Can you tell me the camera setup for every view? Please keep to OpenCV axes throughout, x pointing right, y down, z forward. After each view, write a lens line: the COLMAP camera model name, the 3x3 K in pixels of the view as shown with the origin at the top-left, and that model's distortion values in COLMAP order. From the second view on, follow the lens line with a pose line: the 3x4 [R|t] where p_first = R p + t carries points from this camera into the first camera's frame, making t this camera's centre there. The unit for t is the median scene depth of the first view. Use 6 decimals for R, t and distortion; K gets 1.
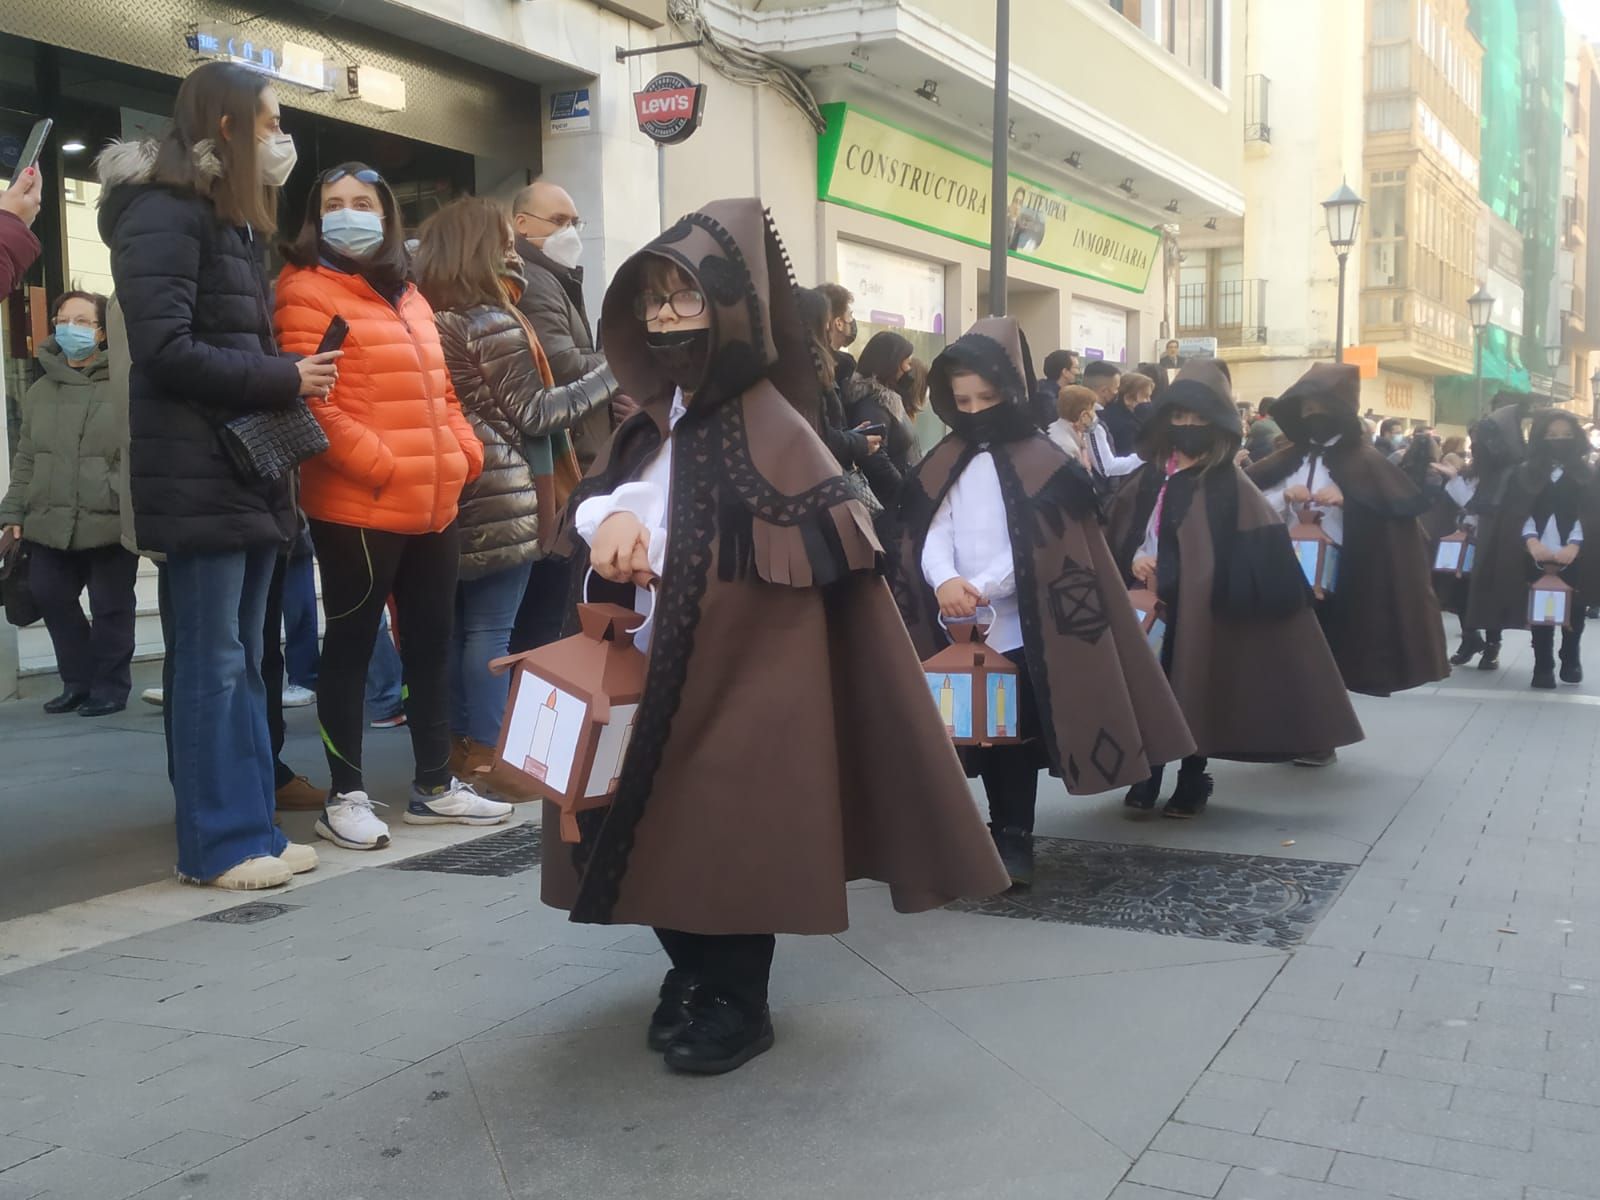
lens RADIAL K [[1559.5, 0, 817.7], [0, 1559.5, 599.6], [0, 0, 1]] dist [0.108585, -0.180279]
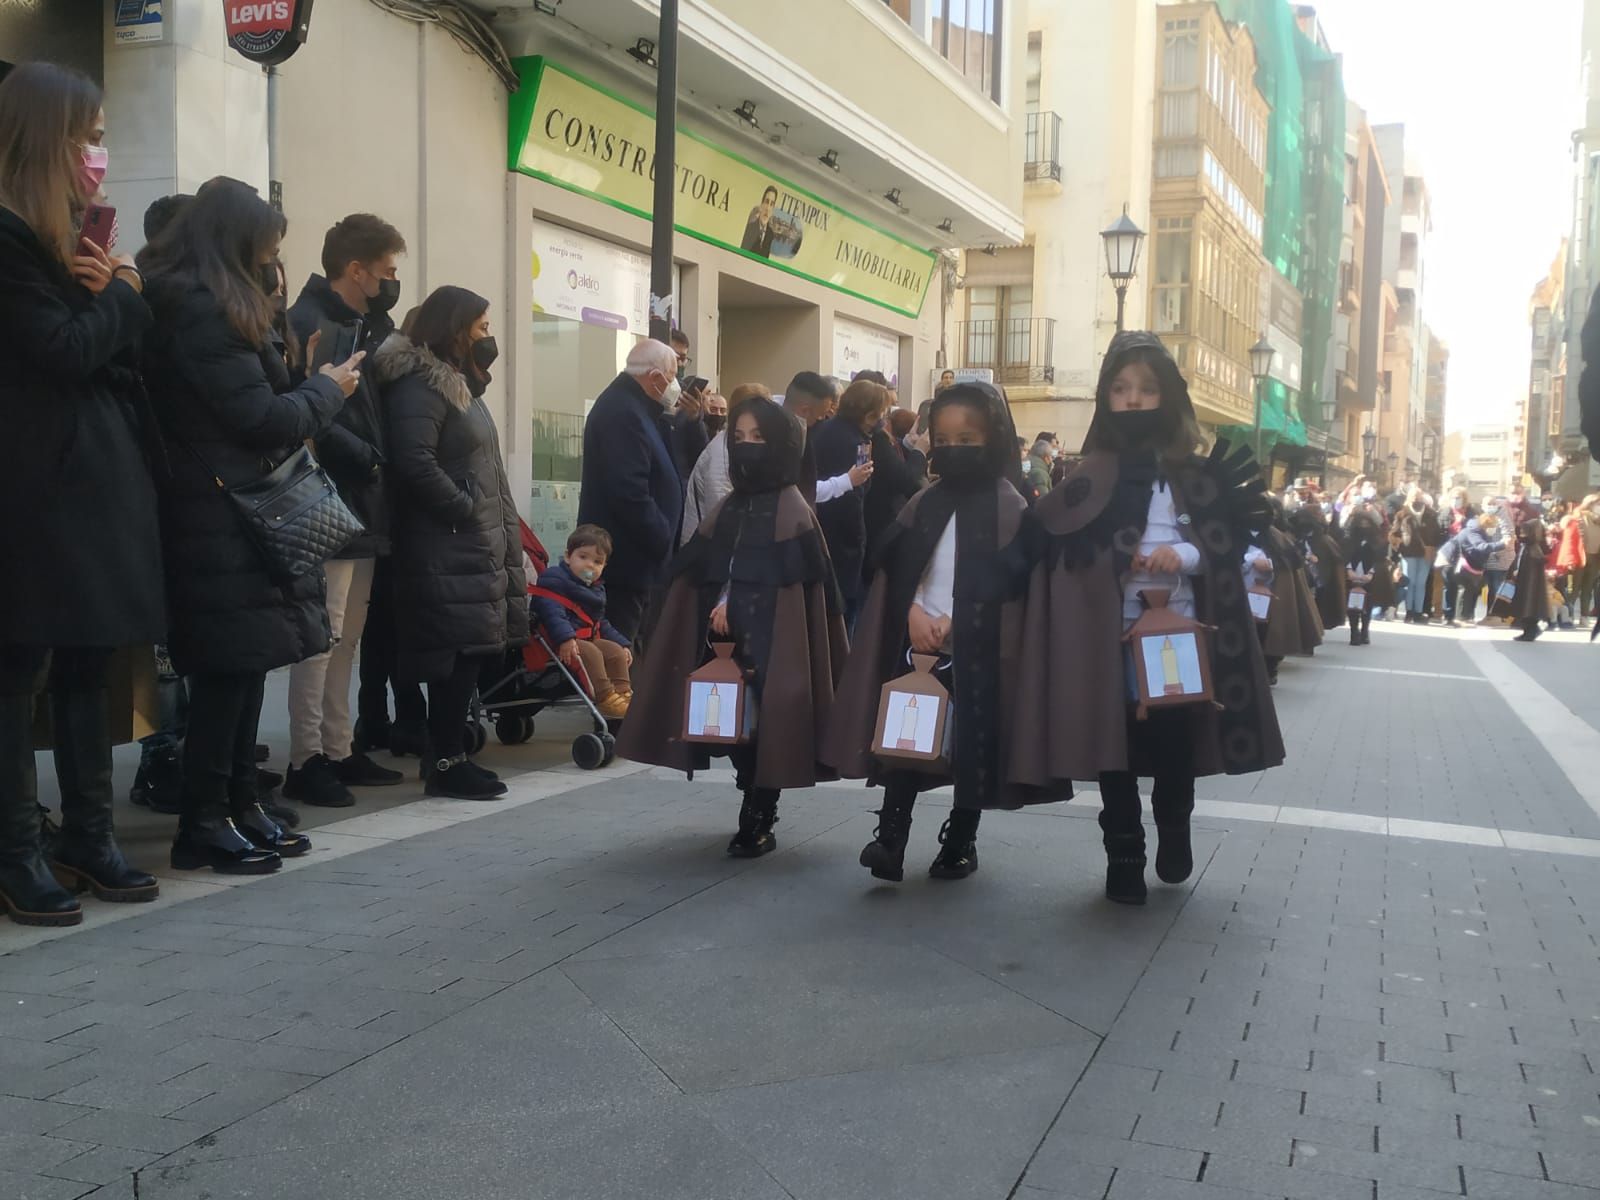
lens RADIAL K [[1504.0, 0, 800.0], [0, 1504.0, 600.0], [0, 0, 1]] dist [0.109785, -0.200257]
pose [[0.994381, 0.026247, 0.102553, 0.032053], [-0.024461, 0.999527, -0.018636, -0.004757], [-0.102994, 0.016023, 0.994553, 0.070967]]
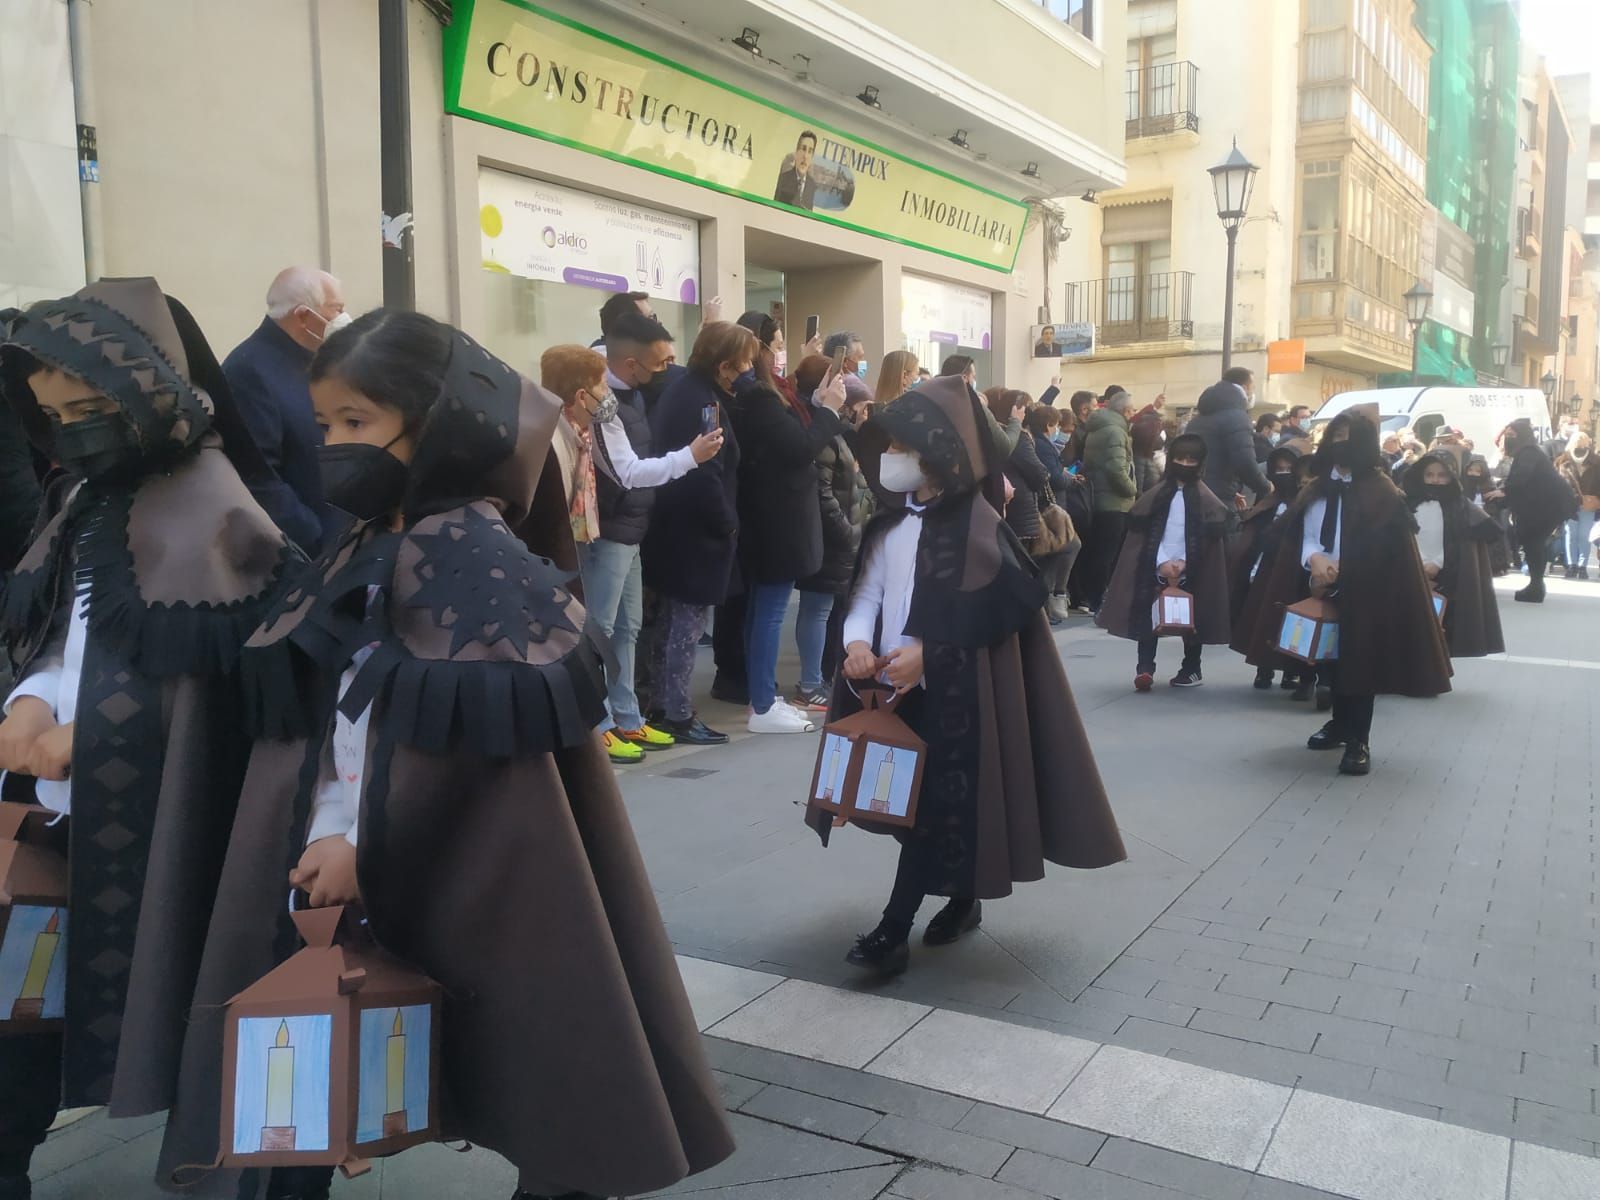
lens RADIAL K [[1317.2, 0, 800.0], [0, 1317.2, 600.0], [0, 0, 1]] dist [0.092981, -0.126856]
pose [[0.998455, 0.008241, -0.054953, 0.085372], [-0.007070, 0.999745, 0.021466, -0.014094], [0.055116, -0.021044, 0.998258, 0.147392]]
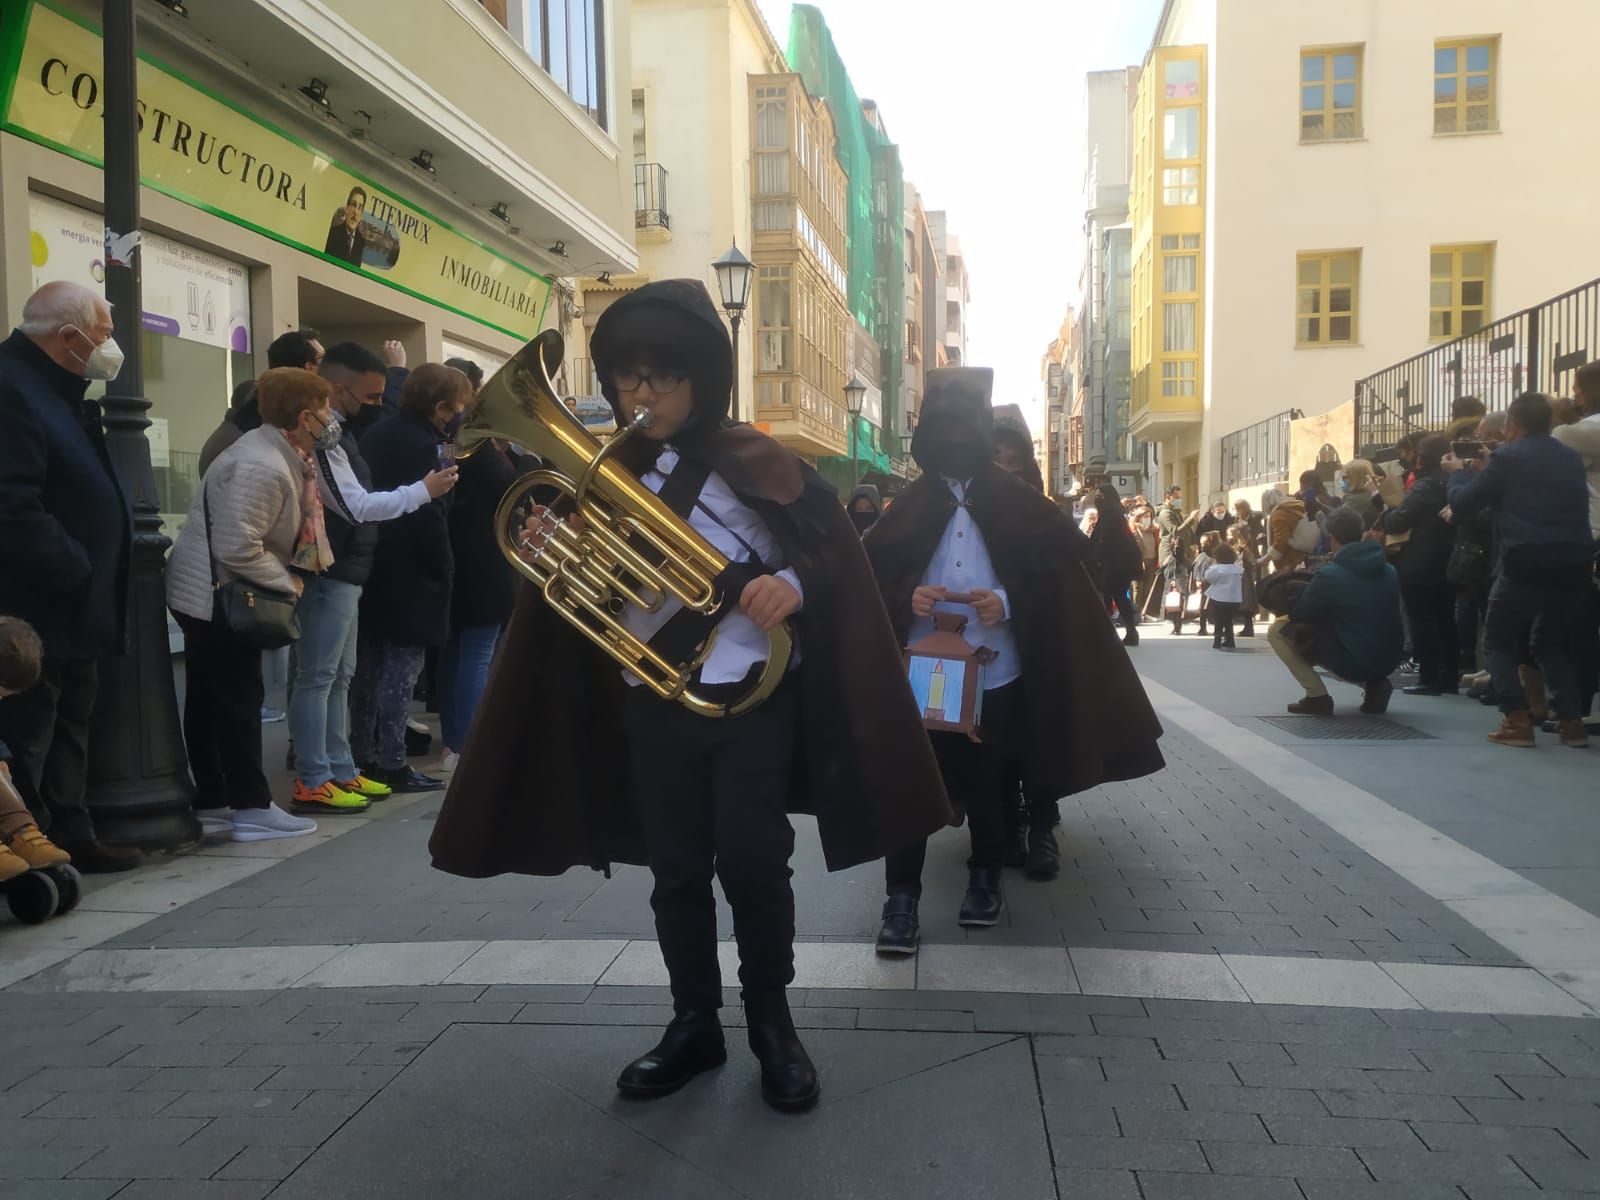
lens RADIAL K [[1321.4, 0, 803.0], [0, 1321.4, 587.9], [0, 0, 1]] dist [0.064020, -0.085261]
pose [[0.935020, -0.012901, 0.354361, 0.049639], [0.029358, 0.998724, -0.041103, -0.009127], [-0.353378, 0.048835, 0.934205, 0.142551]]
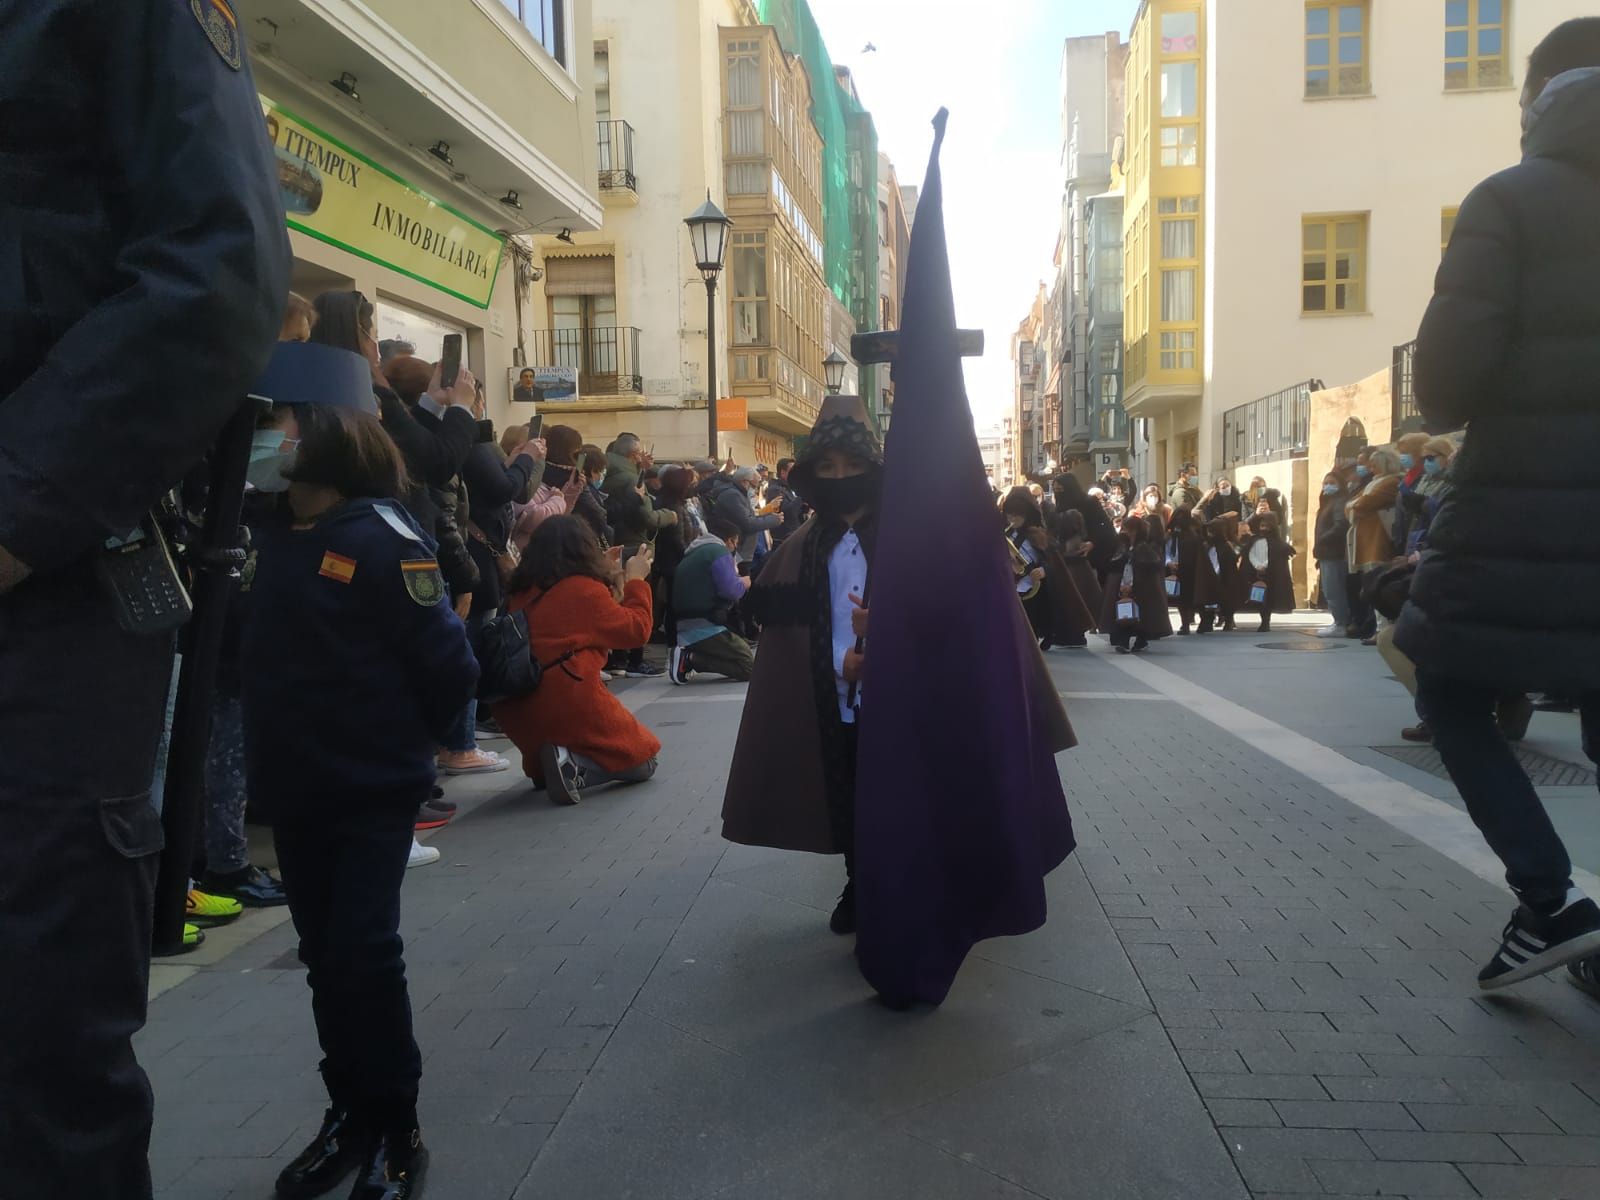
lens RADIAL K [[1324.8, 0, 820.5], [0, 1324.8, 578.8], [0, 0, 1]] dist [0.082048, -0.132604]
pose [[0.921981, -0.023702, 0.386510, 0.061795], [0.039011, 0.998732, -0.031813, -0.014816], [-0.385266, 0.044409, 0.921737, 0.188833]]
